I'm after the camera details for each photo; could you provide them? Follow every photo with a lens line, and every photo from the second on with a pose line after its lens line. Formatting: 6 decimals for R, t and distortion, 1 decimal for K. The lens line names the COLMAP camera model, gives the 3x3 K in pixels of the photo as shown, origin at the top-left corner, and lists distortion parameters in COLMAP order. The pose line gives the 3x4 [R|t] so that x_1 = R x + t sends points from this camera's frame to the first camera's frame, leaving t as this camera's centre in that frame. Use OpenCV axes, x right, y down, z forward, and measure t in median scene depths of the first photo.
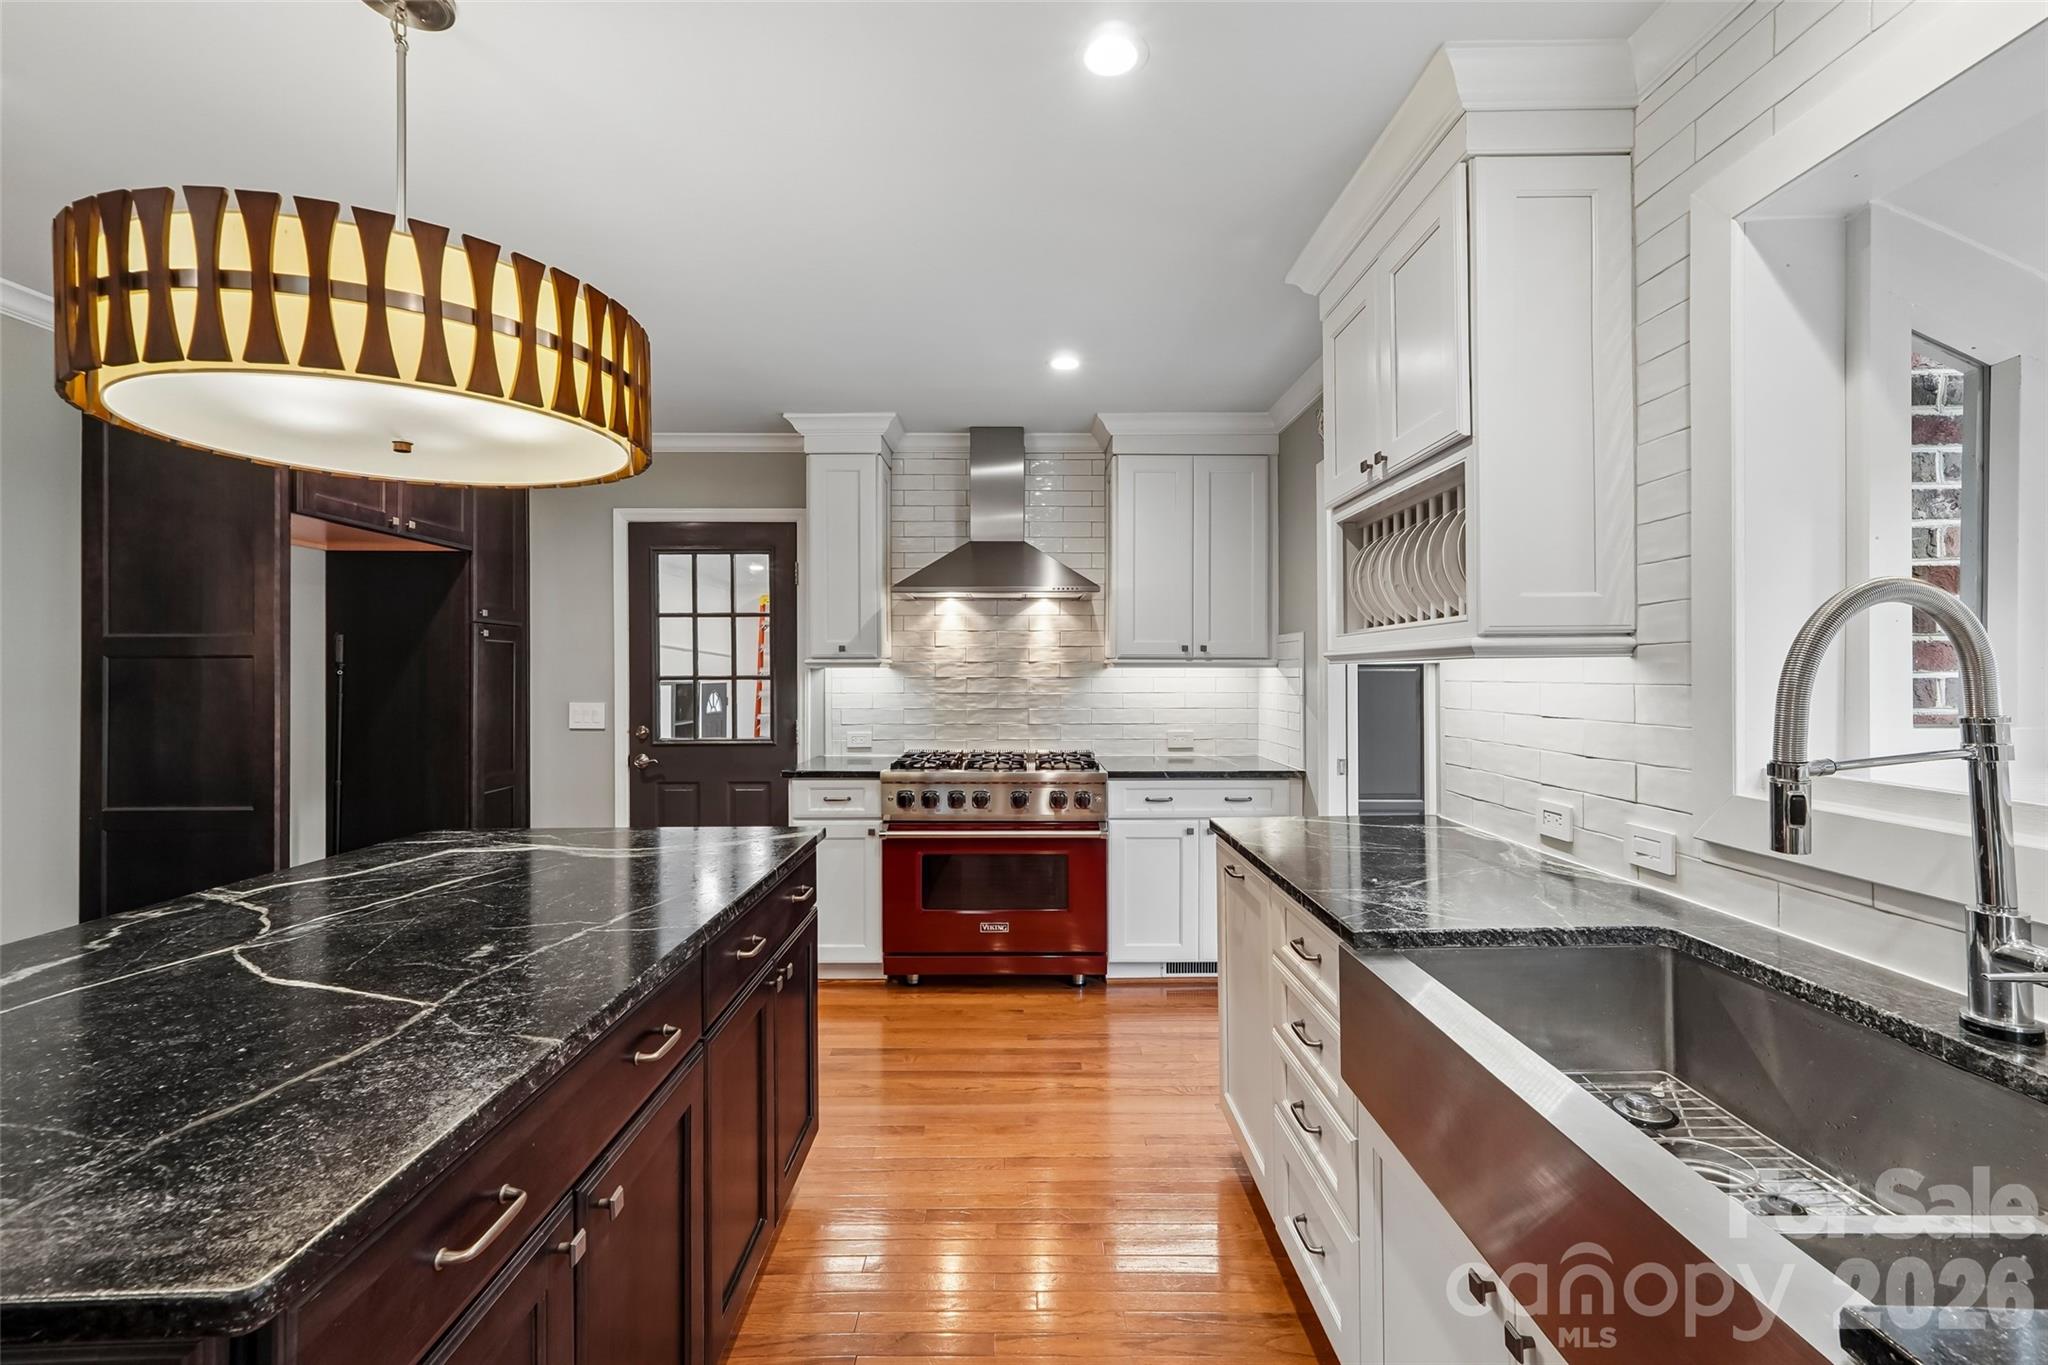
lens RADIAL K [[868.2, 0, 1029.5], [0, 868.2, 673.0], [0, 0, 1]] dist [-0.003063, 0.000296]
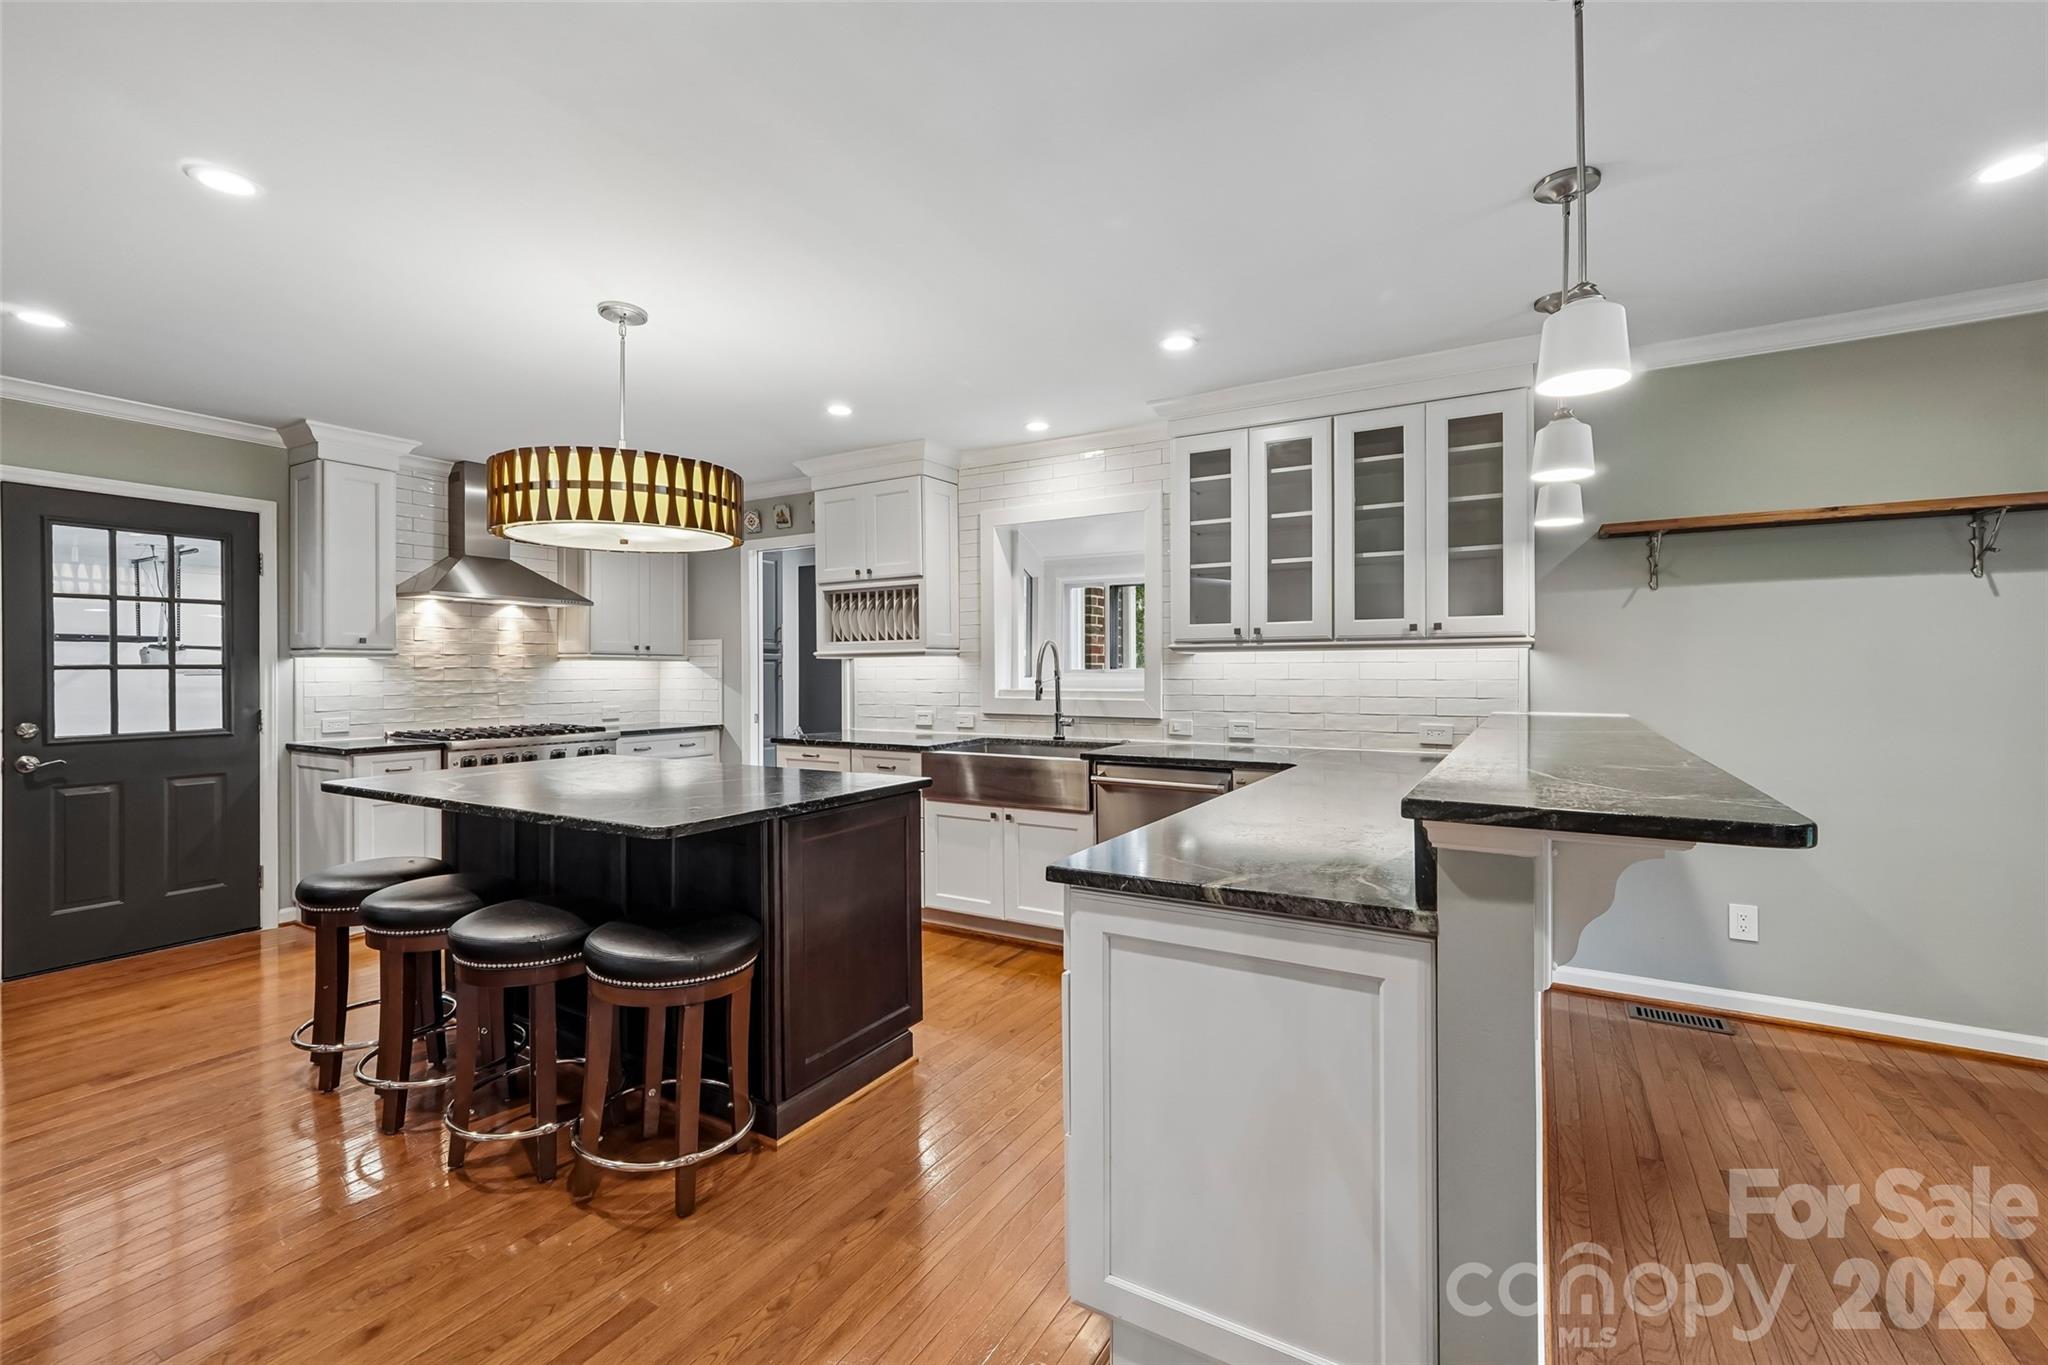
lens RADIAL K [[868.2, 0, 1015.6], [0, 868.2, 677.7], [0, 0, 1]] dist [-0.003063, 0.000296]
pose [[0.525772, -0.006550, 0.850601, -0.666090], [0.002451, 0.999978, 0.006186, 0.013407], [-0.850622, -0.001167, 0.525776, -0.279485]]
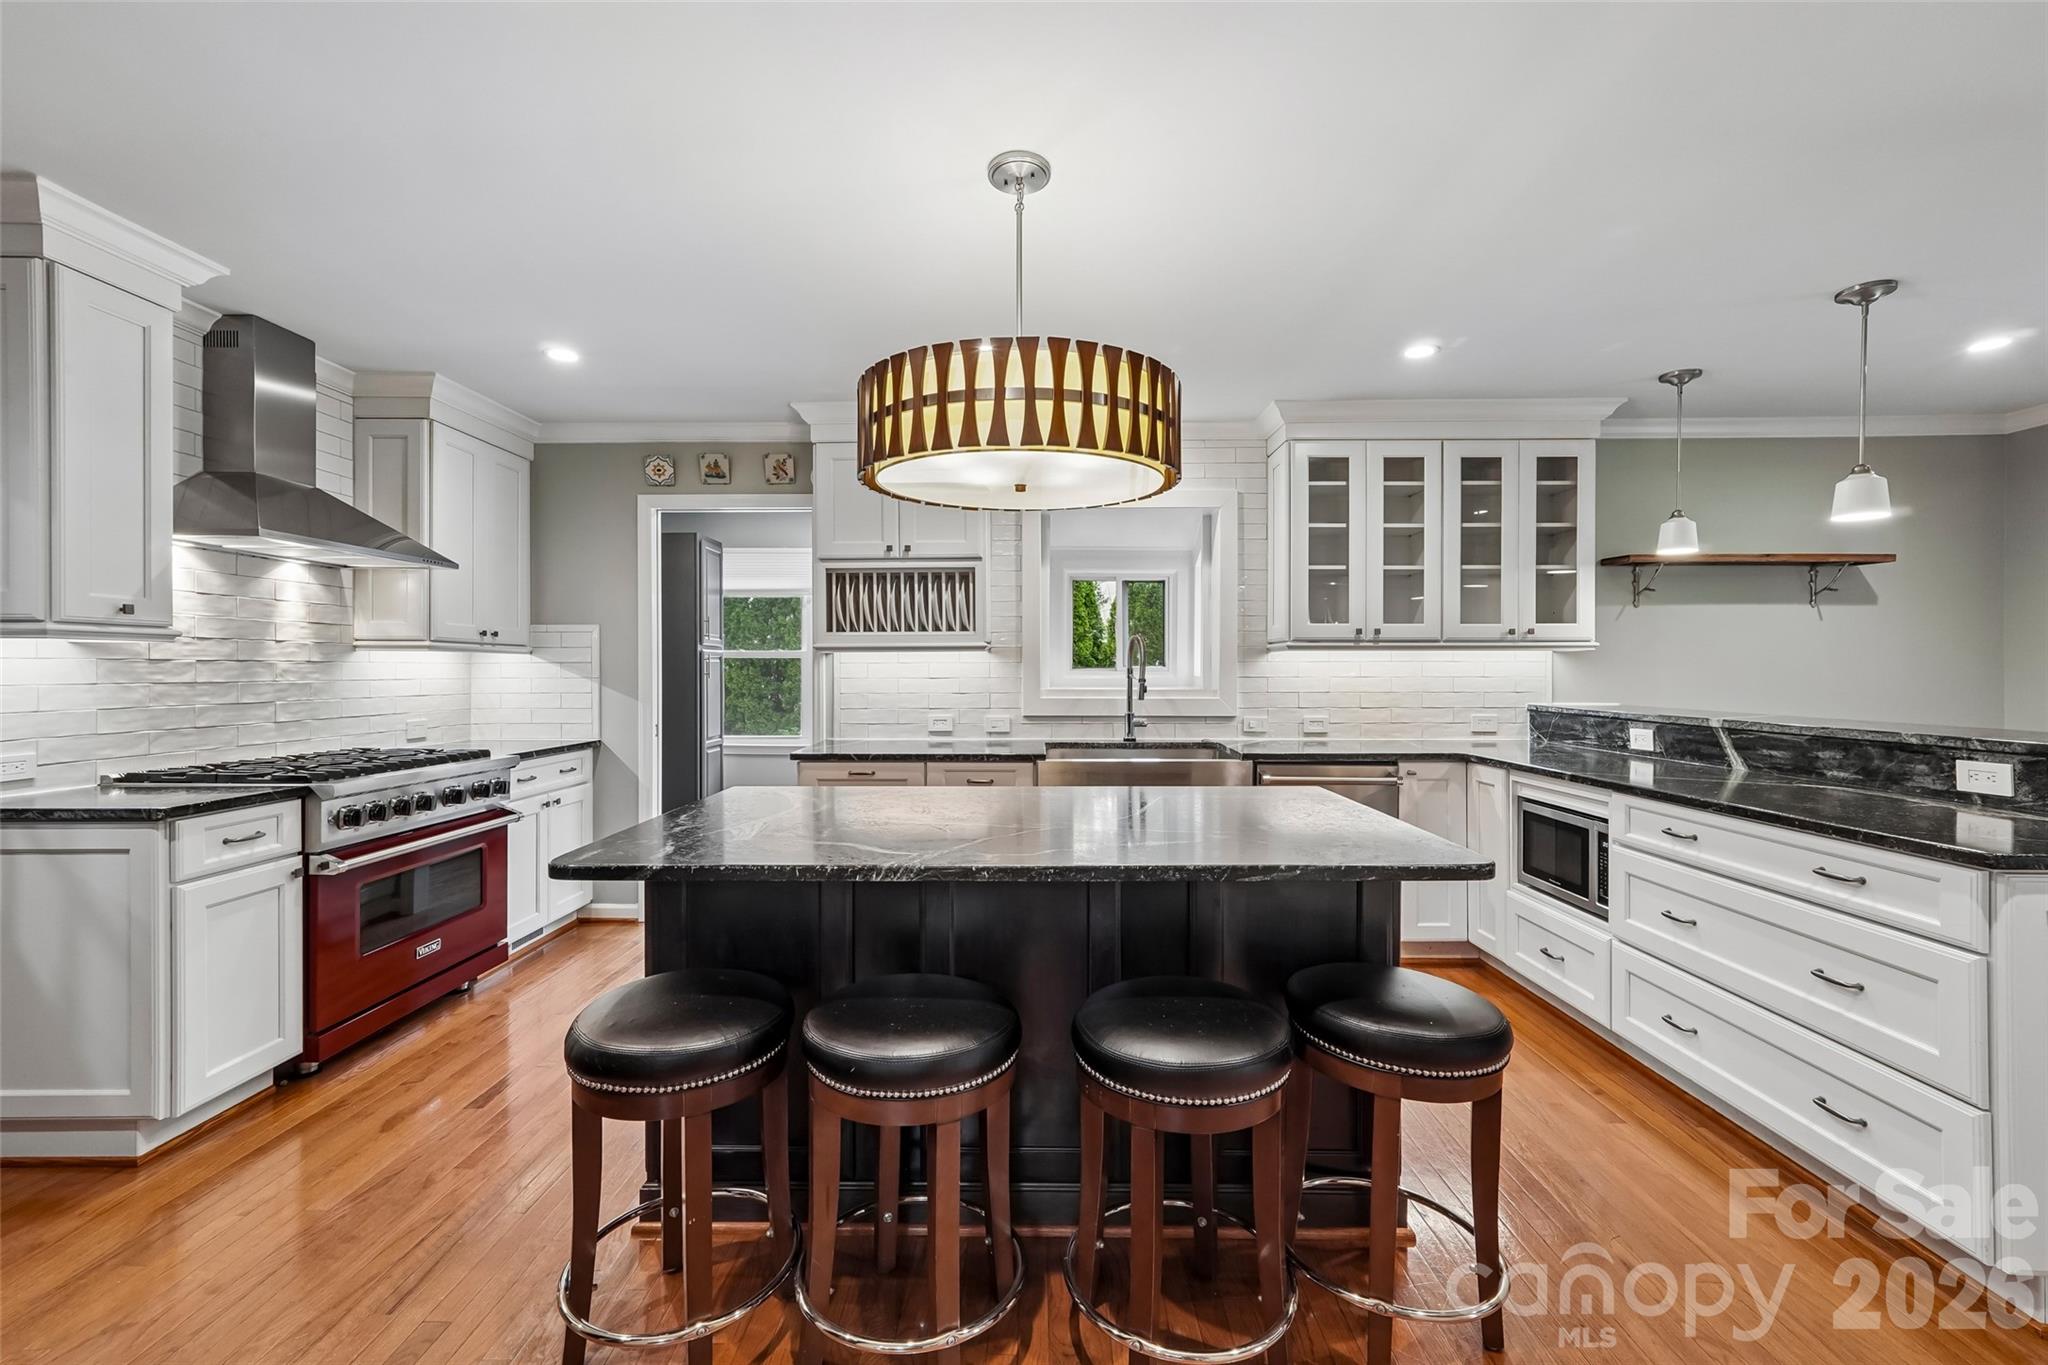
lens RADIAL K [[868.2, 0, 1013.8], [0, 868.2, 676.2], [0, 0, 1]] dist [-0.003063, 0.000296]
pose [[0.031880, -0.004209, 0.999483, -0.740334], [0.001479, 0.999990, 0.004164, 0.016225], [-0.999491, 0.001345, 0.031886, 0.328018]]
